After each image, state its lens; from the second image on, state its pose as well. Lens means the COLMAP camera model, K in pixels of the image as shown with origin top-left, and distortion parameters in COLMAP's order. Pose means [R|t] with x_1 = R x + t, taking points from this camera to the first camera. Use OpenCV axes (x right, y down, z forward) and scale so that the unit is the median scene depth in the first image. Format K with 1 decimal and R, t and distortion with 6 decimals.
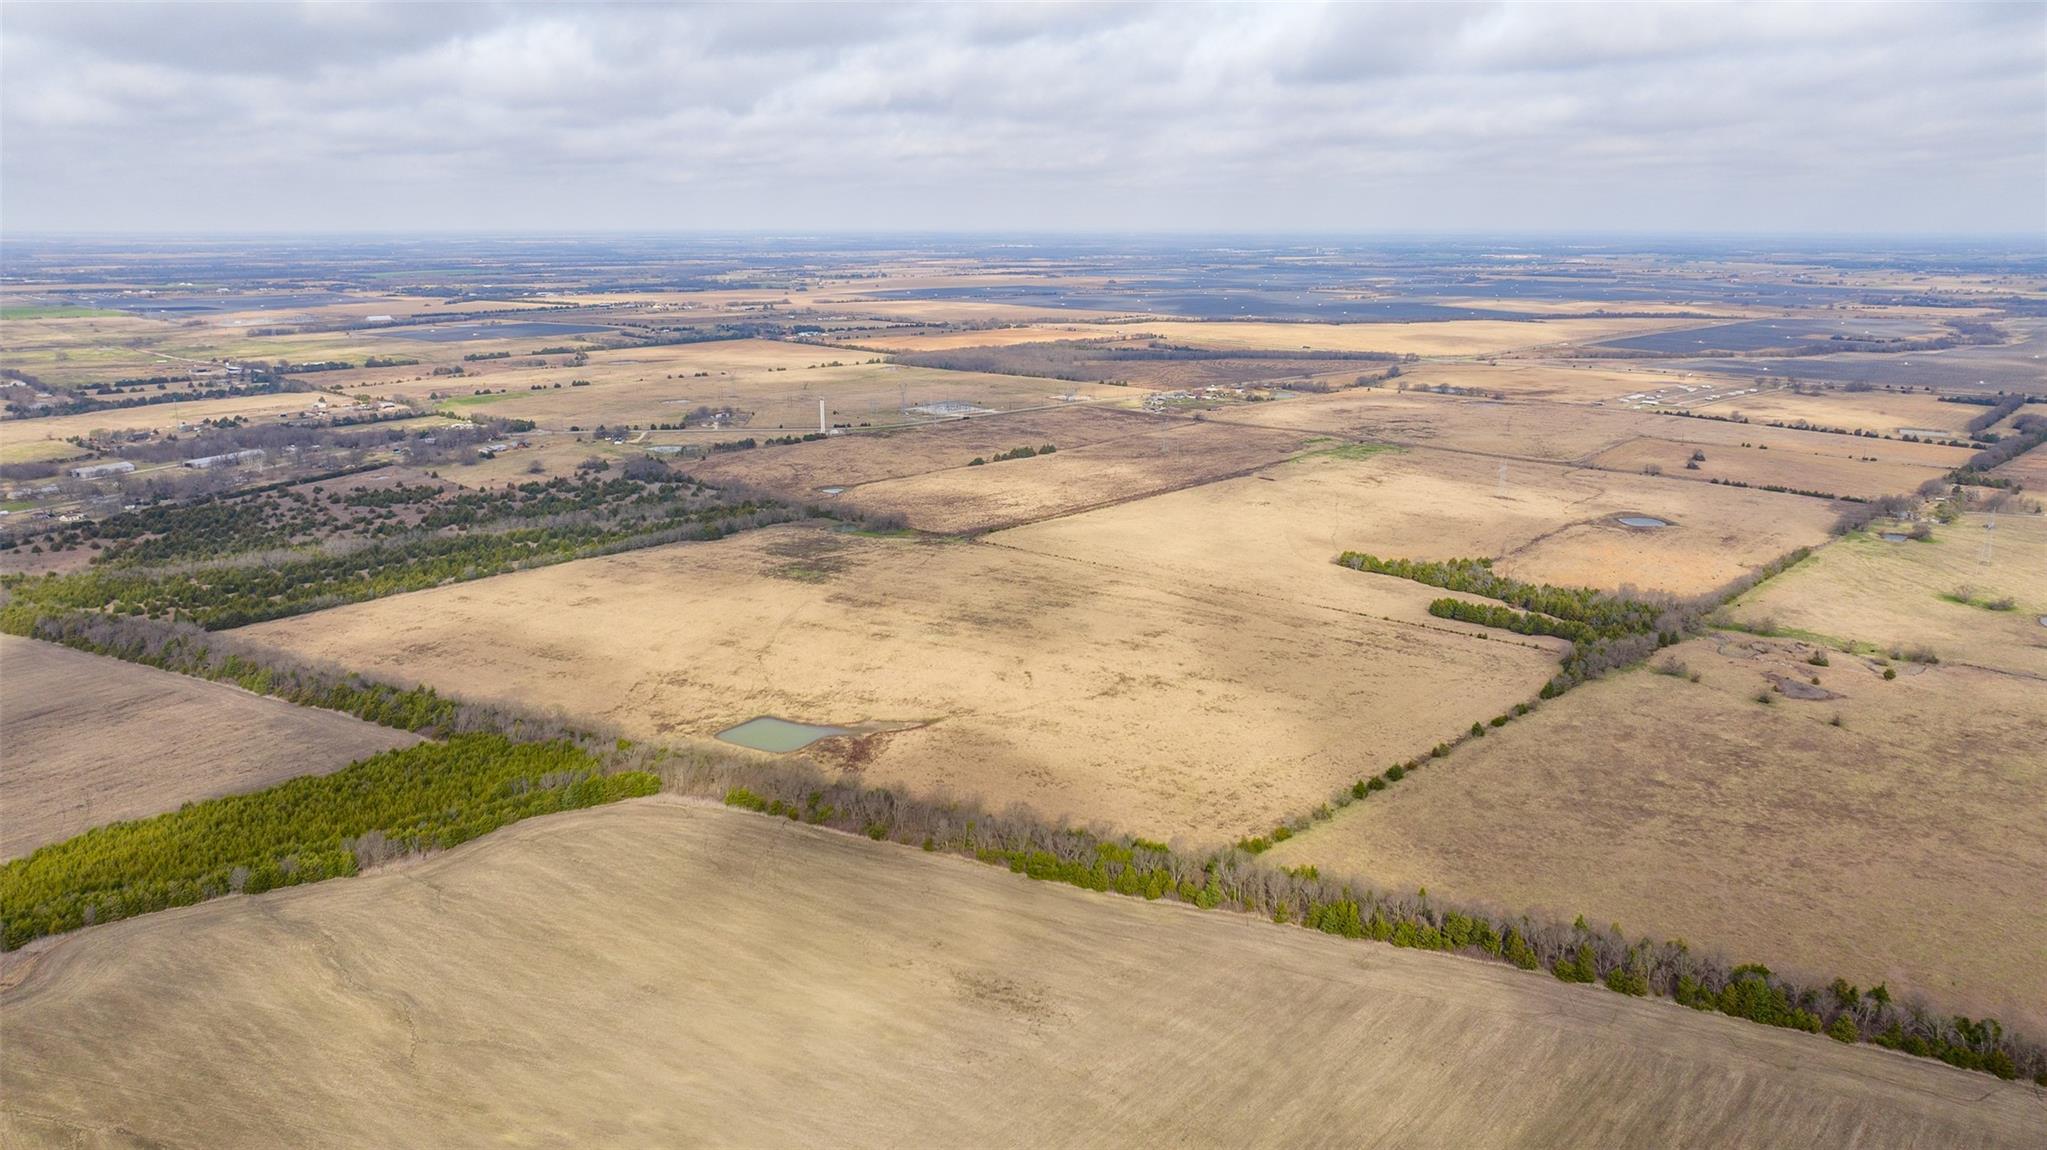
lens RADIAL K [[1447.4, 0, 1023.5], [0, 1447.4, 575.0], [0, 0, 1]] dist [-0.009594, 0.004221]
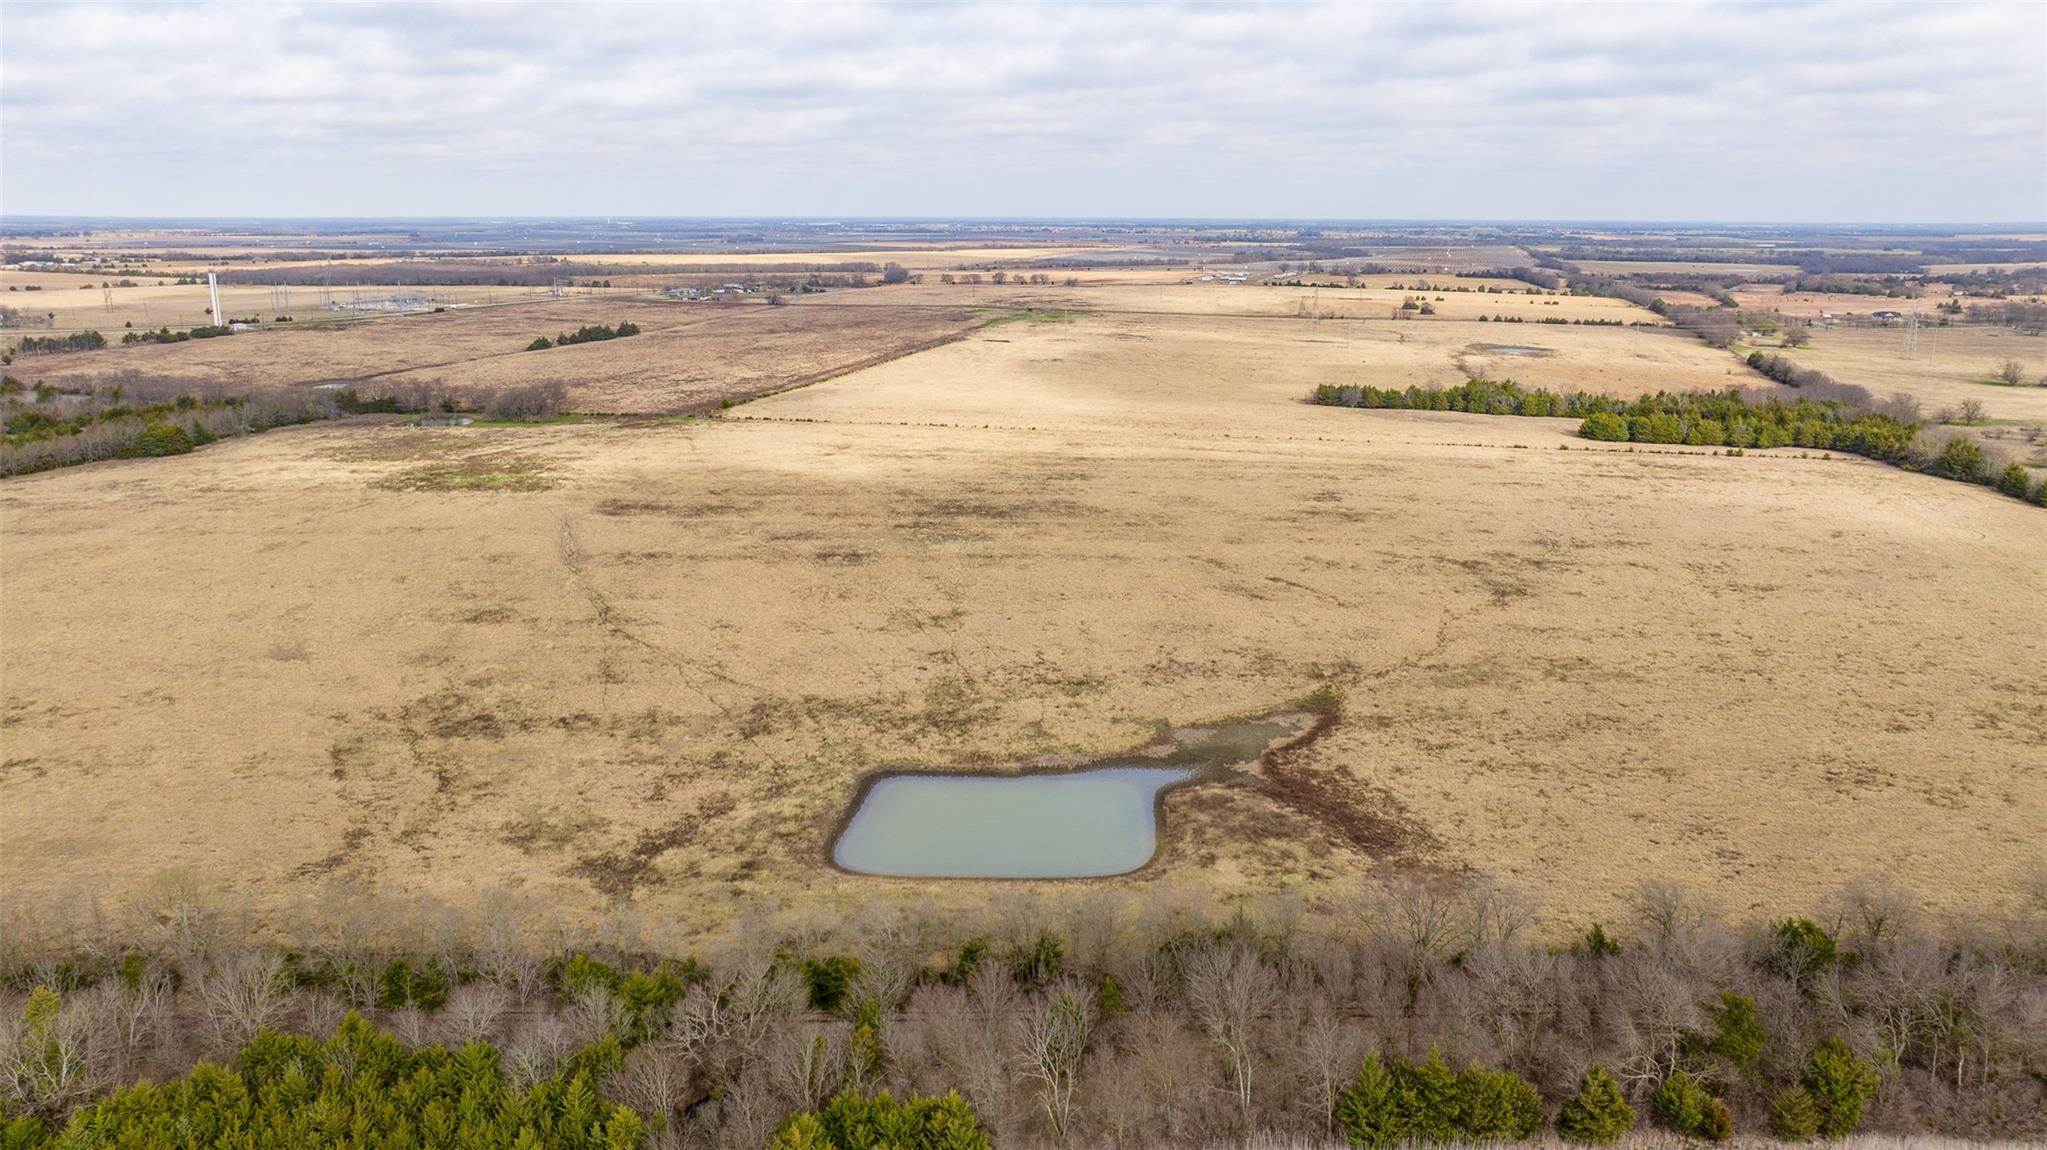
lens RADIAL K [[1447.4, 0, 1023.5], [0, 1447.4, 575.0], [0, 0, 1]] dist [-0.009594, 0.004221]
pose [[0.876084, -0.115696, 0.468071, -0.203691], [0.115124, 0.992900, 0.029945, 0.032835], [-0.468212, 0.027652, 0.883183, 0.480712]]
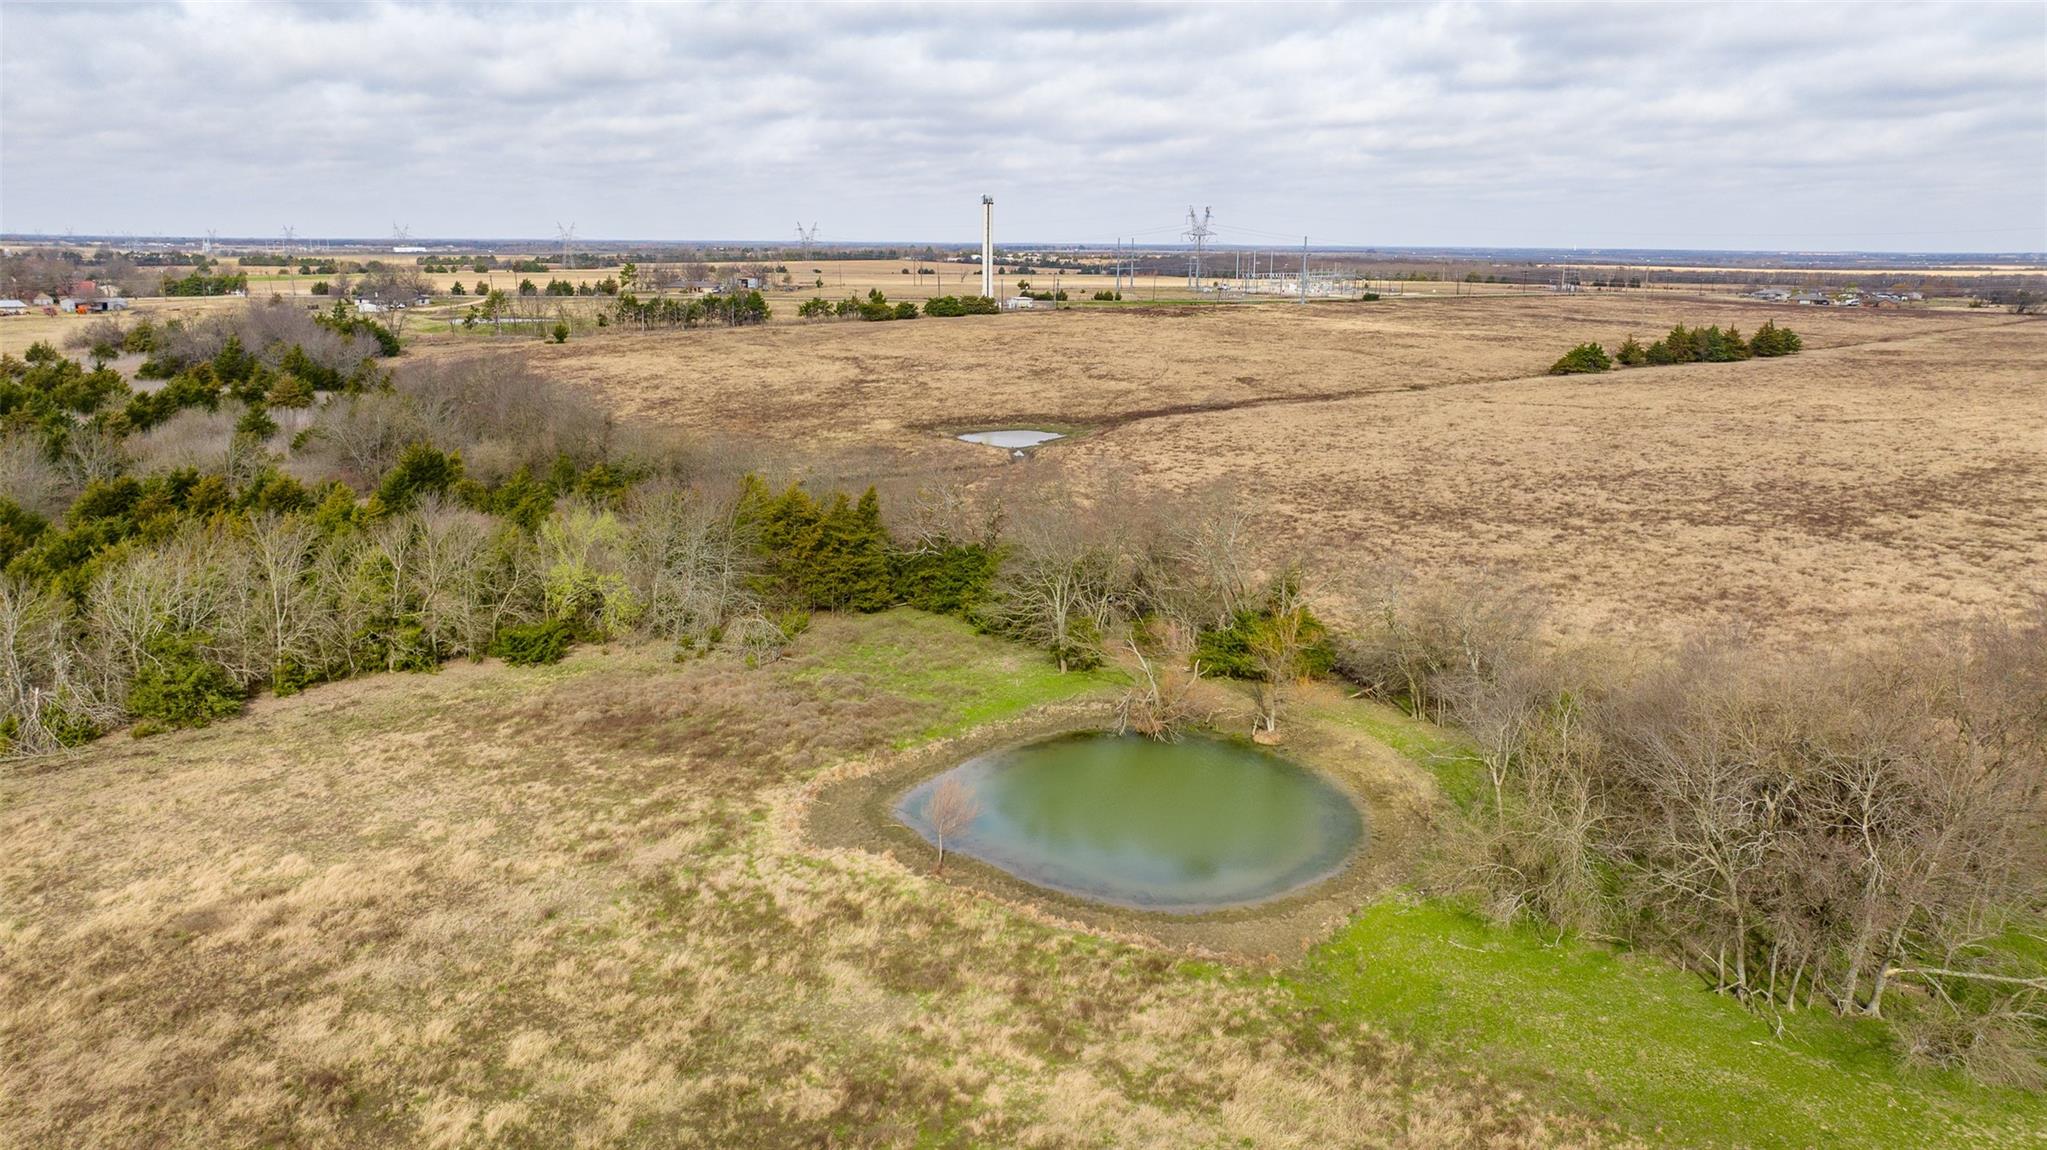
lens RADIAL K [[1447.4, 0, 1023.5], [0, 1447.4, 575.0], [0, 0, 1]] dist [-0.009594, 0.004221]
pose [[0.992500, 0.037161, -0.116459, -0.131097], [-0.039294, 0.999098, -0.016071, -0.045019], [0.115757, 0.020527, 0.993065, 0.988840]]
